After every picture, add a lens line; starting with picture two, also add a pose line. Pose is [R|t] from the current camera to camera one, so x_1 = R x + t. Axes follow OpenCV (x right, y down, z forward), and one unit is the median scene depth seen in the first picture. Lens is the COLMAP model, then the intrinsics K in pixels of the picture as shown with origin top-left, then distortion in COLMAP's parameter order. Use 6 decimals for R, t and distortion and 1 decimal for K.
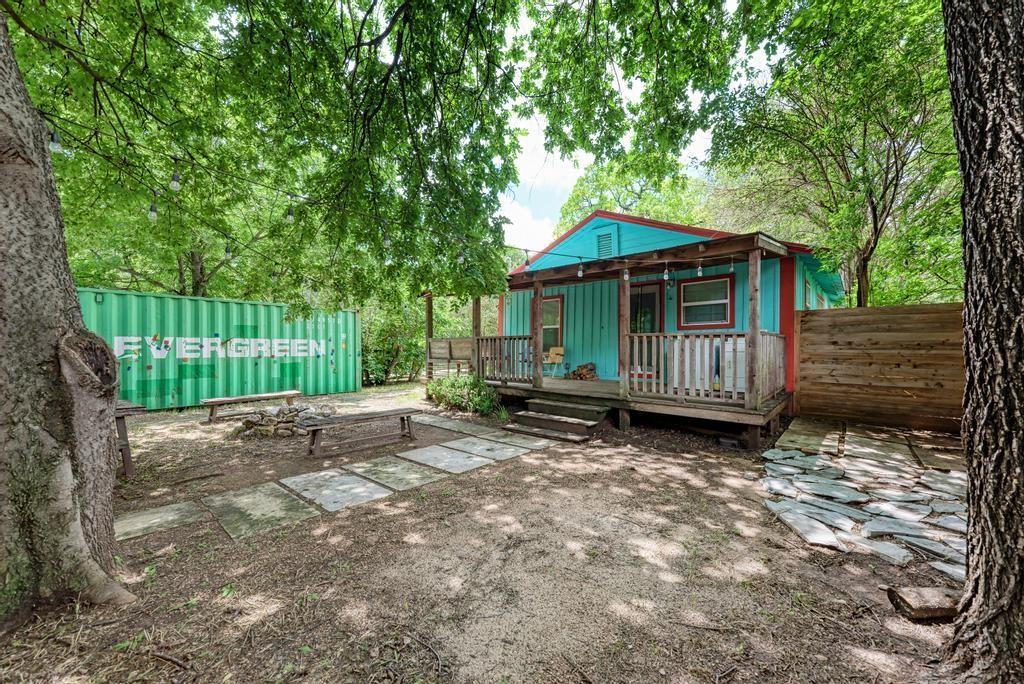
lens RADIAL K [[373.2, 0, 516.7], [0, 373.2, 347.4], [0, 0, 1]] dist [0.001028, 0.000071]
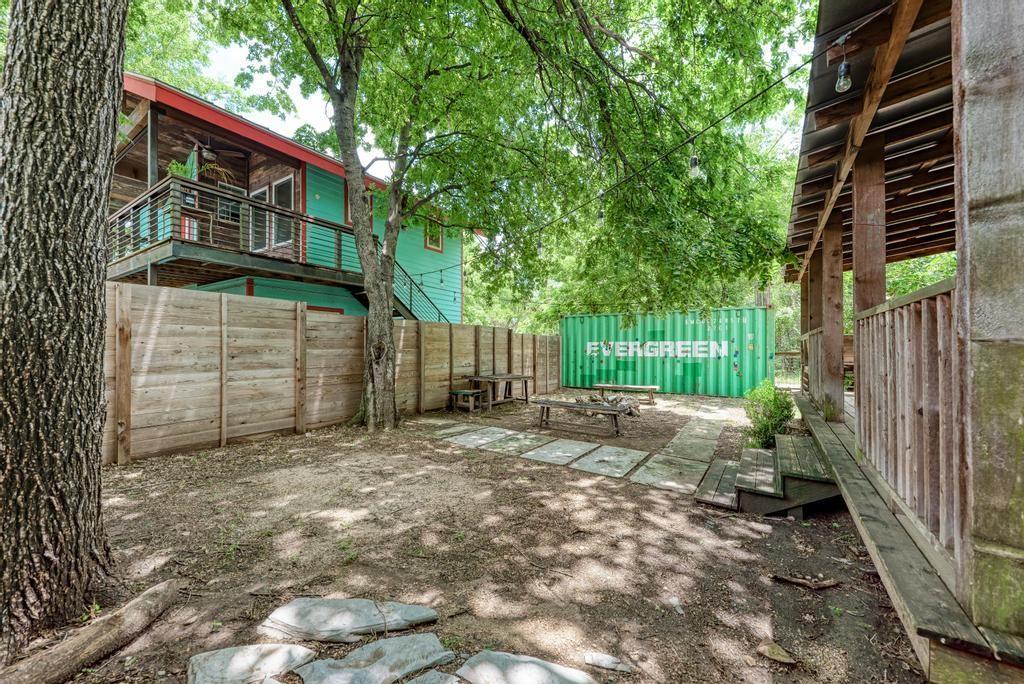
lens RADIAL K [[373.2, 0, 516.7], [0, 373.2, 347.4], [0, 0, 1]] dist [0.001028, 0.000071]
pose [[0.120099, -0.004824, -0.992750, 0.512663], [-0.001616, 0.999986, -0.005055, 0.002972], [0.992761, 0.002212, 0.120089, 0.441537]]
